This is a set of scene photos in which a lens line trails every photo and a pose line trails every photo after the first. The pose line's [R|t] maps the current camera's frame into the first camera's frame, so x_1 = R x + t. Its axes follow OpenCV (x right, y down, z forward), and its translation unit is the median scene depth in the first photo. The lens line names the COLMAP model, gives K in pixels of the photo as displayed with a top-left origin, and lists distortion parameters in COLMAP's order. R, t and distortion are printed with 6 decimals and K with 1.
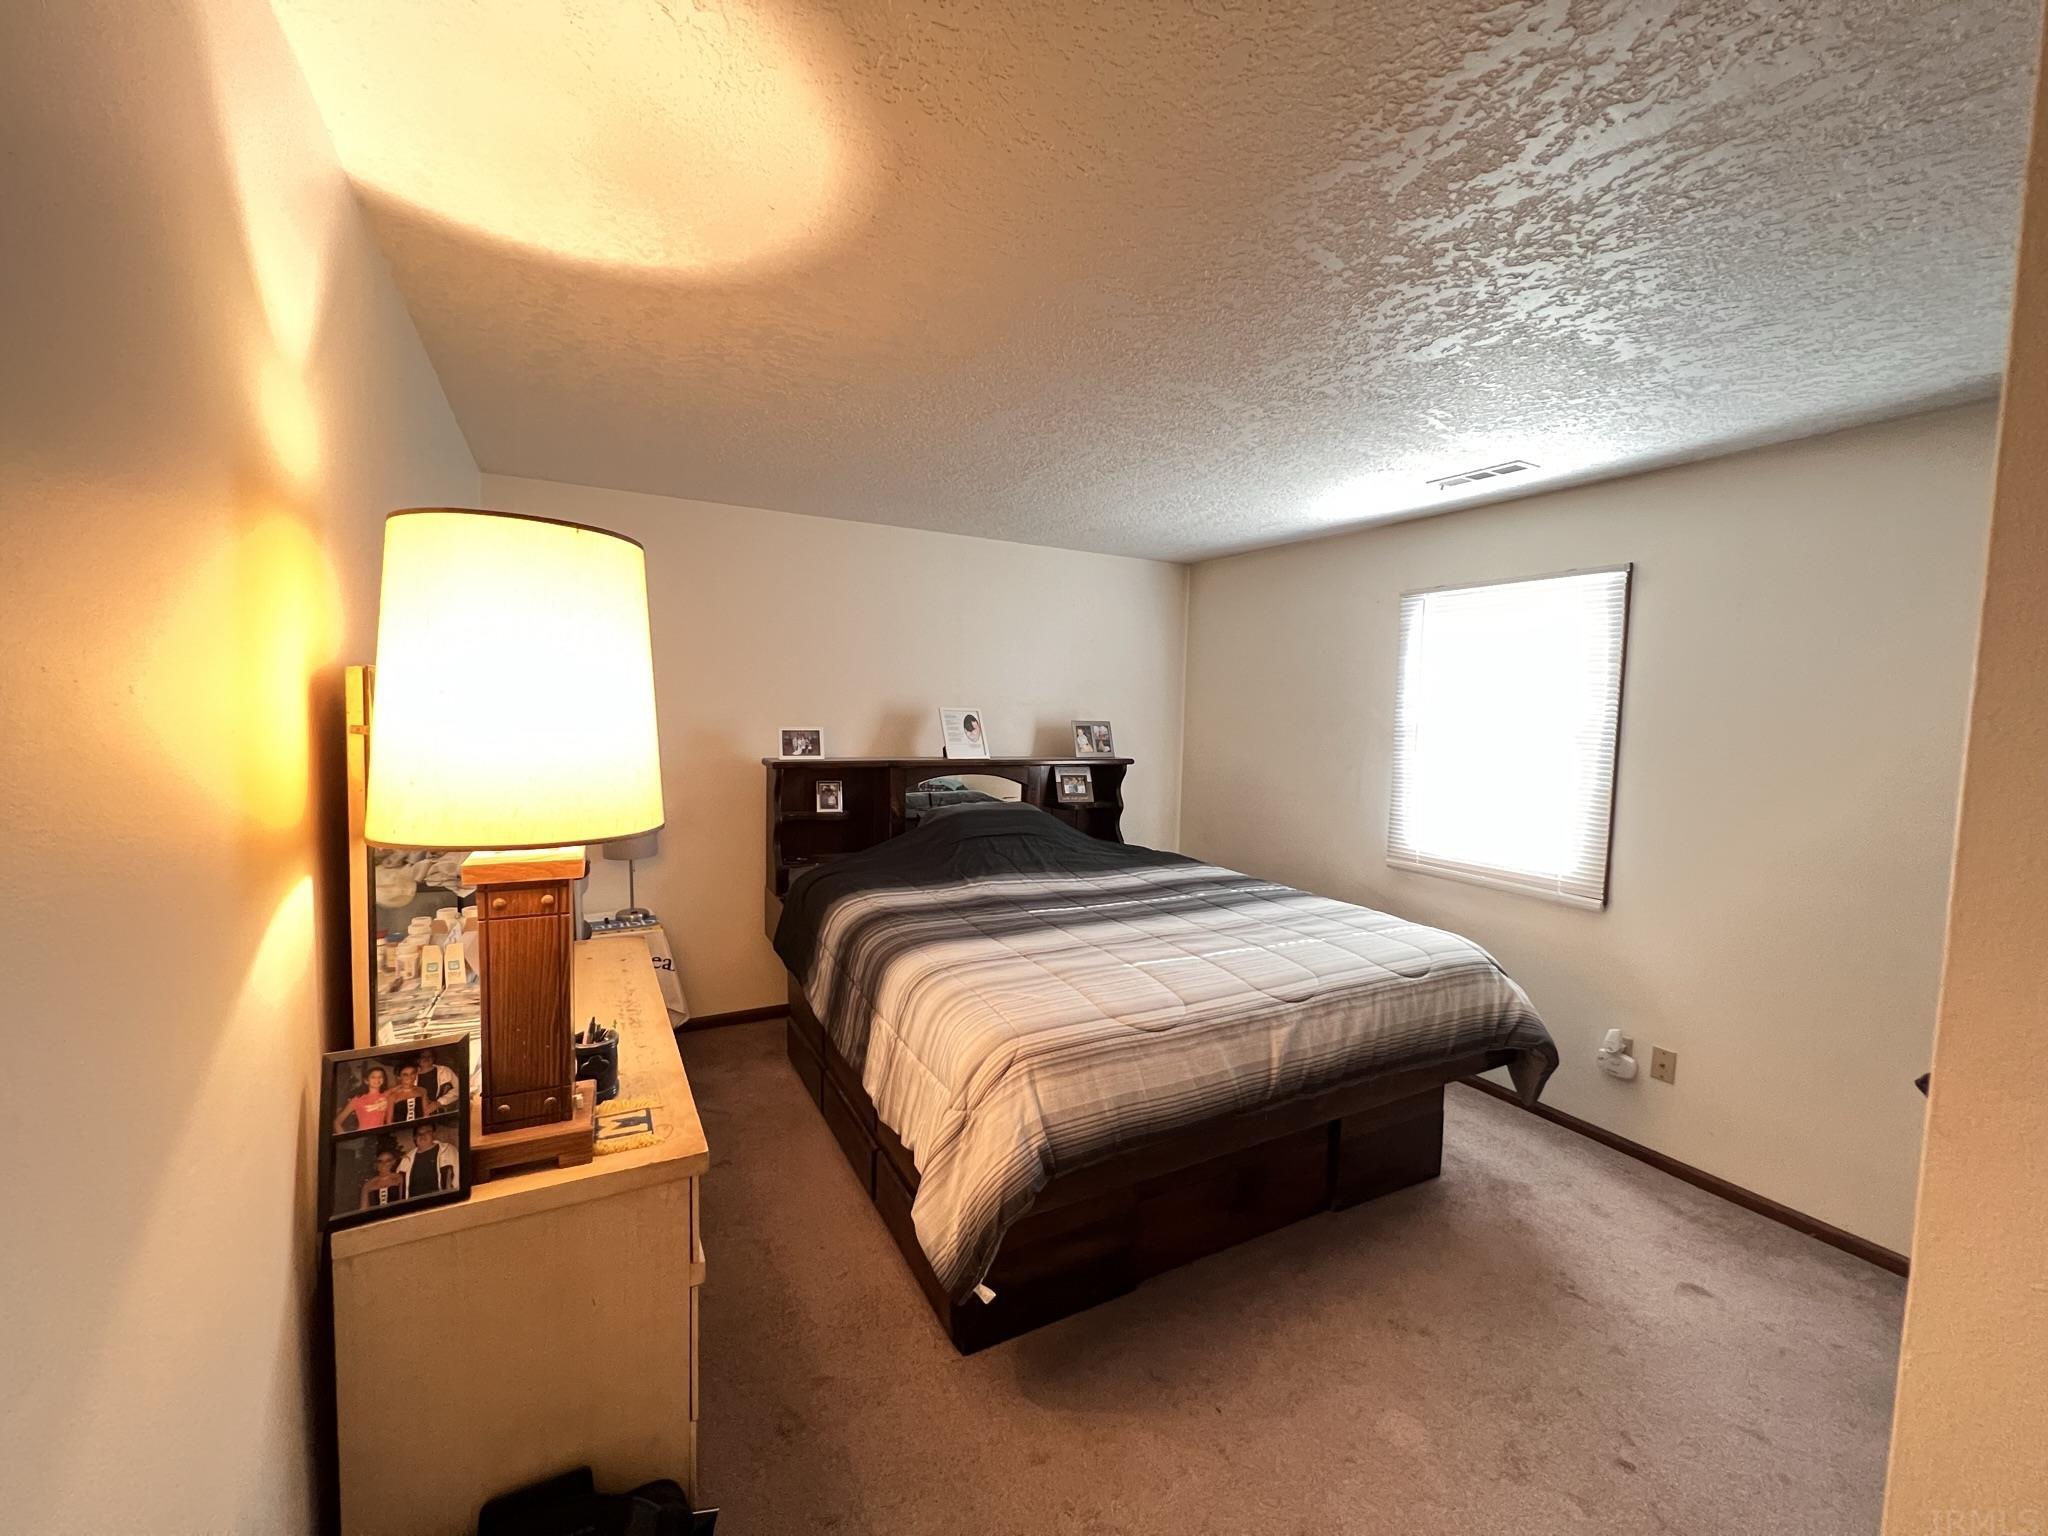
lens RADIAL K [[822.8, 0, 1022.3], [0, 822.8, 761.5], [0, 0, 1]] dist [-0.002890, -0.000153]
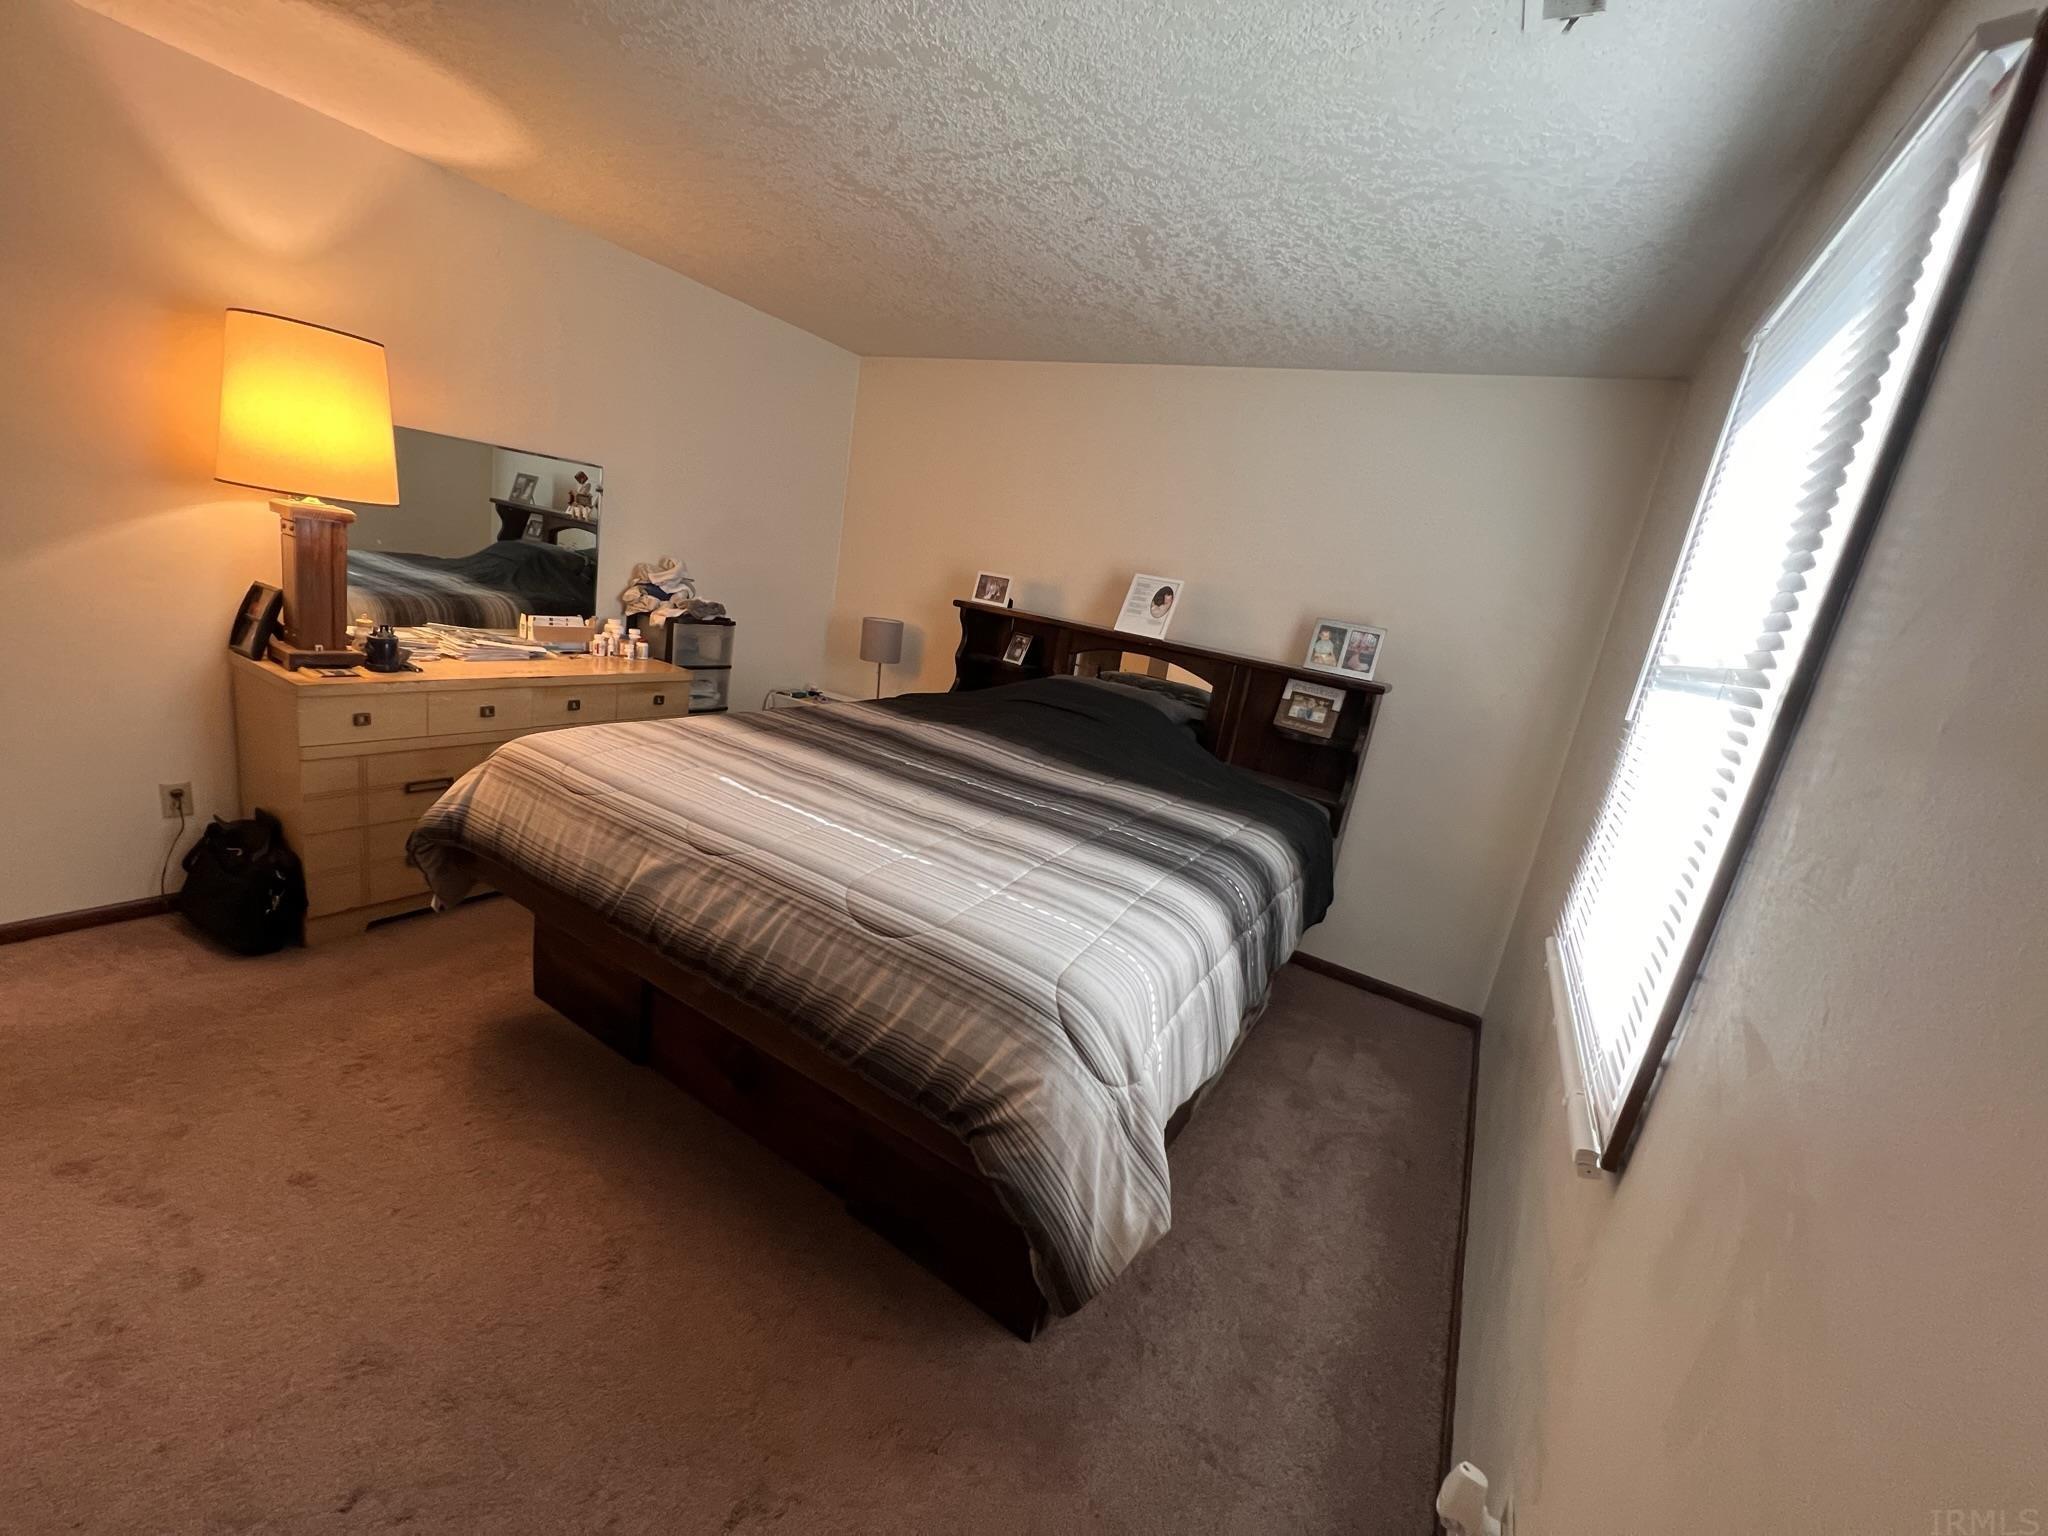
lens RADIAL K [[820.6, 0, 1010.5], [0, 820.6, 765.9], [0, 0, 1]] dist [0.000791, 0.000113]
pose [[0.497116, 0.259468, -0.827981, 0.661159], [-0.208767, 0.961977, 0.176117, 0.005610], [0.842195, 0.085305, 0.532382, 0.482854]]
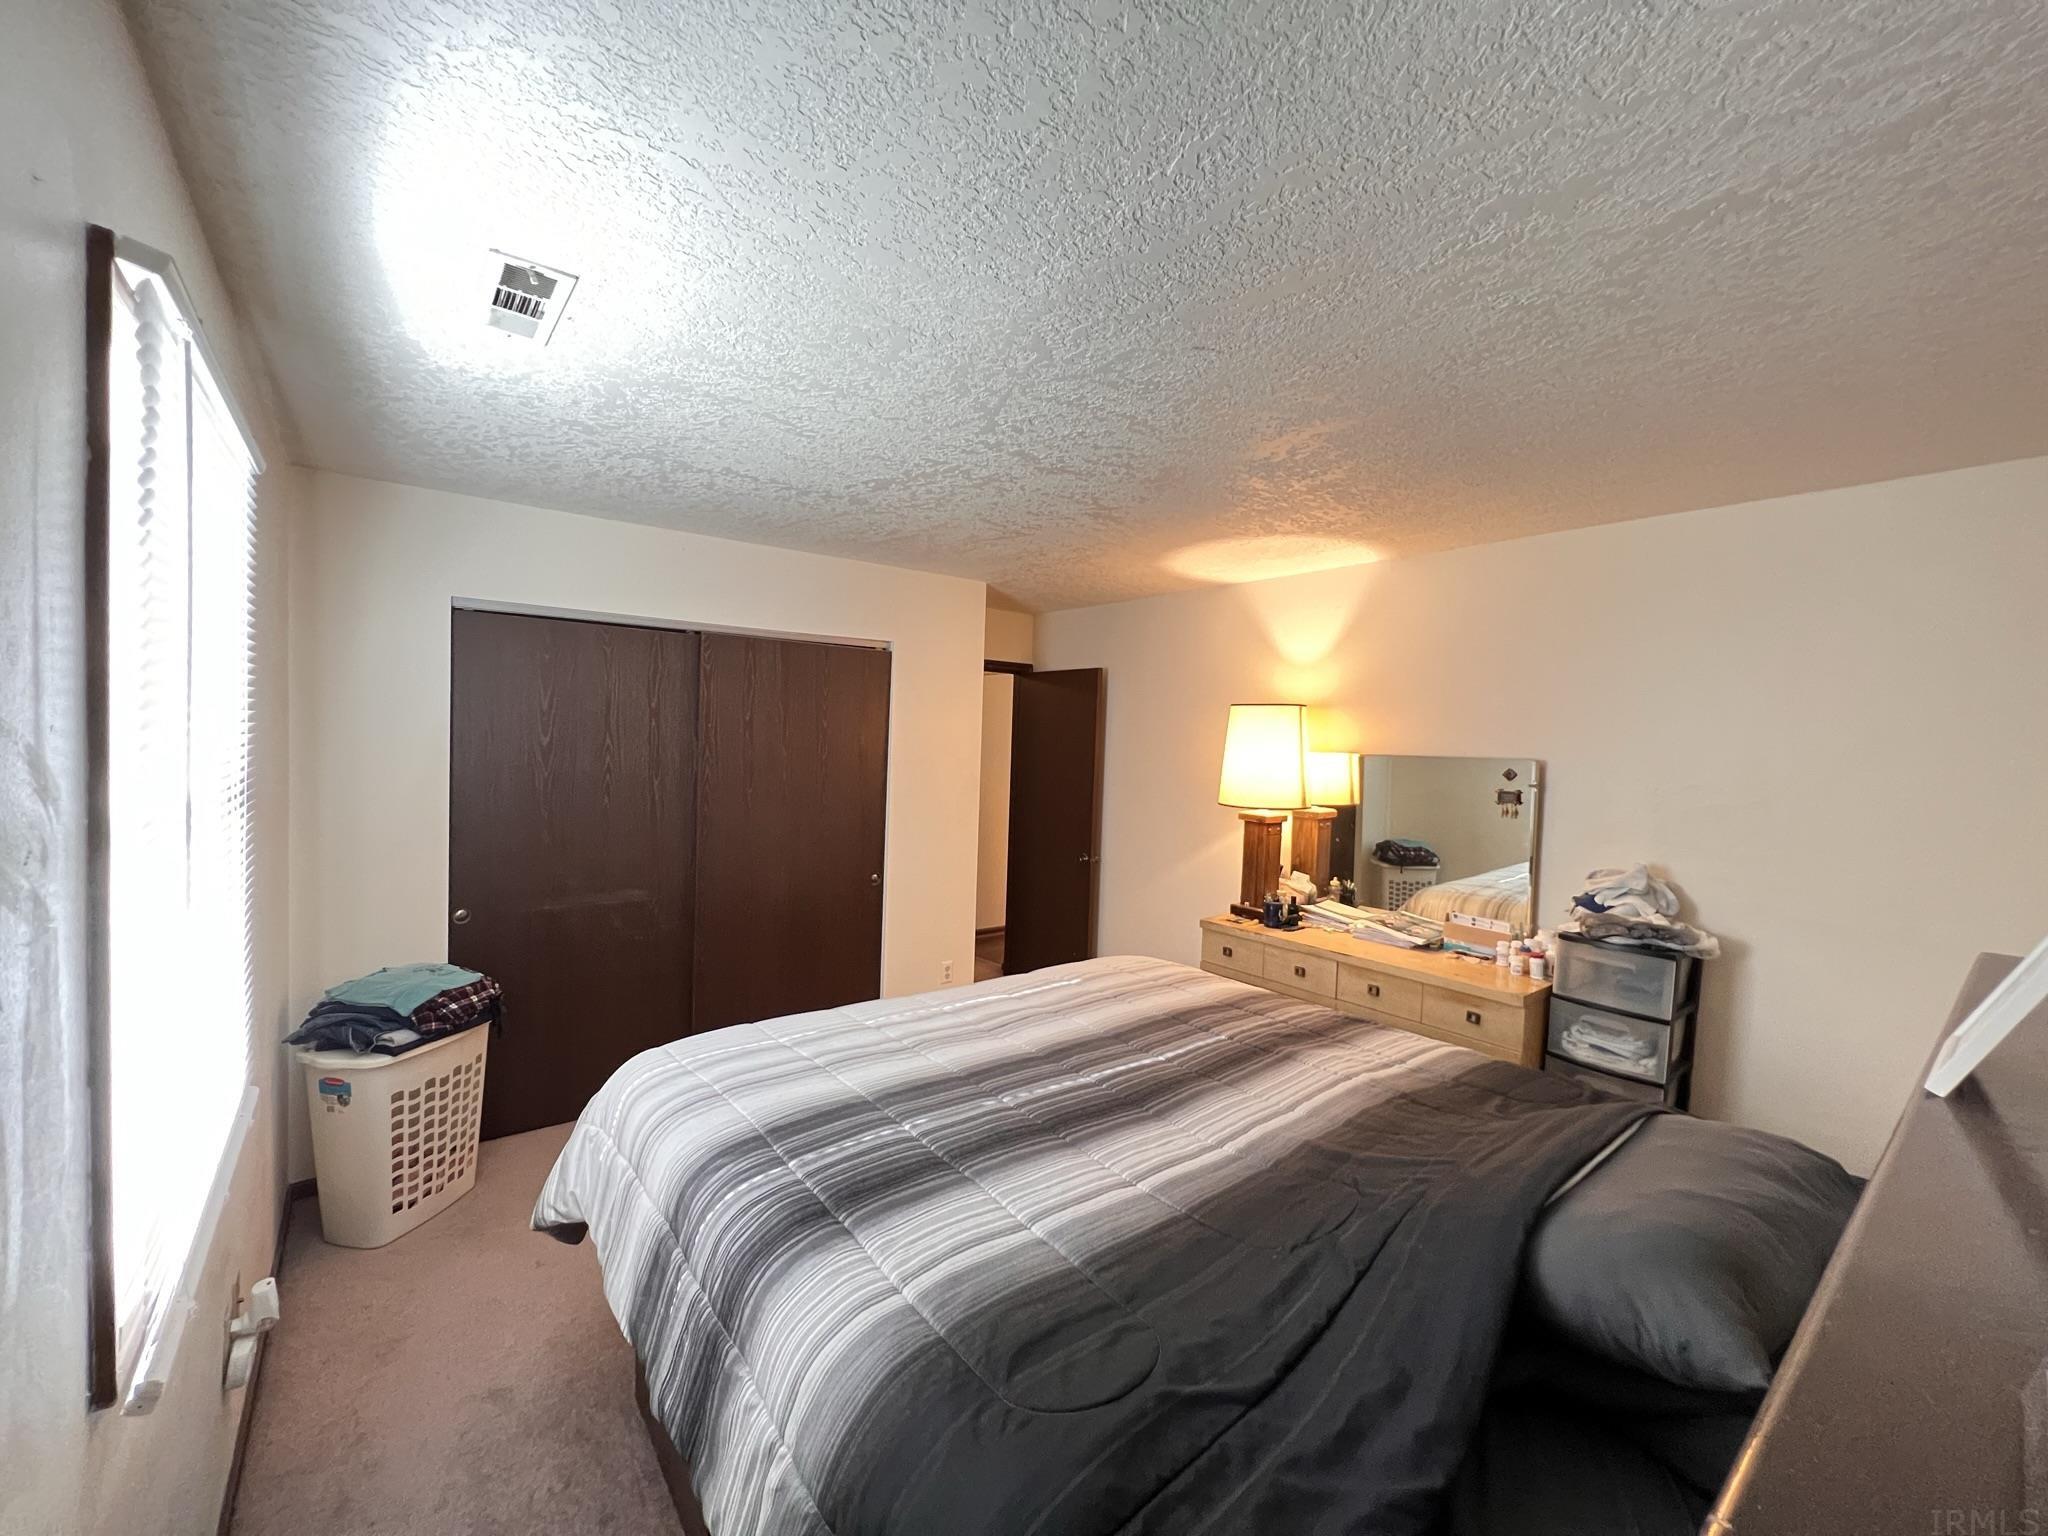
lens RADIAL K [[820.6, 0, 1010.6], [0, 820.6, 763.0], [0, 0, 1]] dist [0.000791, 0.000113]
pose [[-0.984774, -0.049860, -0.166534, 0.390277], [-0.066152, 0.993395, 0.093761, -0.062207], [0.160759, 0.103350, -0.981568, 1.003698]]
